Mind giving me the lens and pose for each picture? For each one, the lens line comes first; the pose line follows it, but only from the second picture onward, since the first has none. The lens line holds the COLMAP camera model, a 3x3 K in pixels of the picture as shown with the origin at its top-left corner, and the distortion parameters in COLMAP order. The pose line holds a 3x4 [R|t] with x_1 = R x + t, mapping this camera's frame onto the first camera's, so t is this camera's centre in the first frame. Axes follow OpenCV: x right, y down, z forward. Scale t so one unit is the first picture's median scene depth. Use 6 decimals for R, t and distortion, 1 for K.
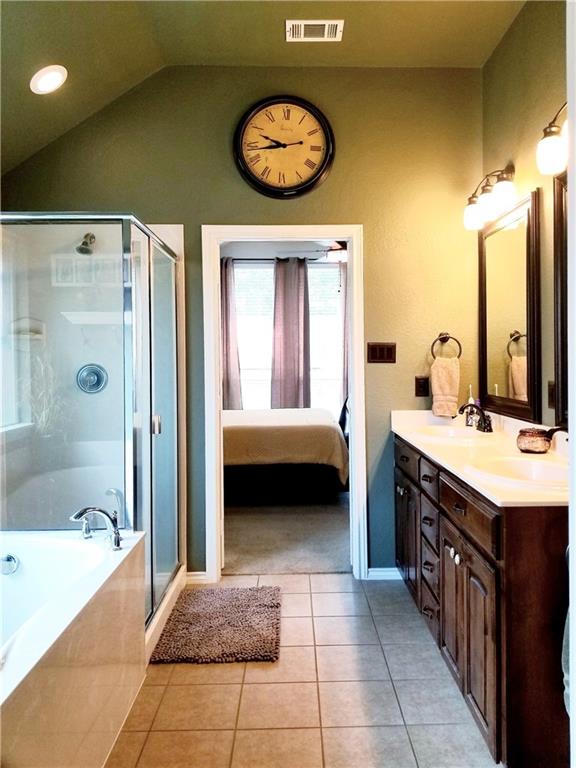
lens RADIAL K [[612.0, 0, 289.6], [0, 612.0, 372.7], [0, 0, 1]] dist [0.060252, -0.121327]
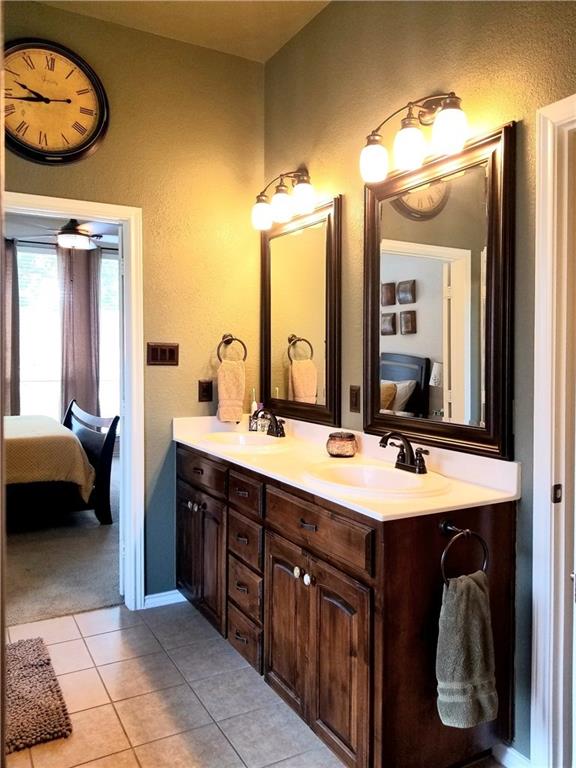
lens RADIAL K [[612.0, 0, 289.6], [0, 612.0, 372.7], [0, 0, 1]] dist [0.060252, -0.121327]
pose [[0.871923, -0.000558, 0.489642, -0.131130], [-0.001156, 0.999994, 0.003198, -0.008467], [-0.489641, -0.003354, 0.871918, 0.125819]]
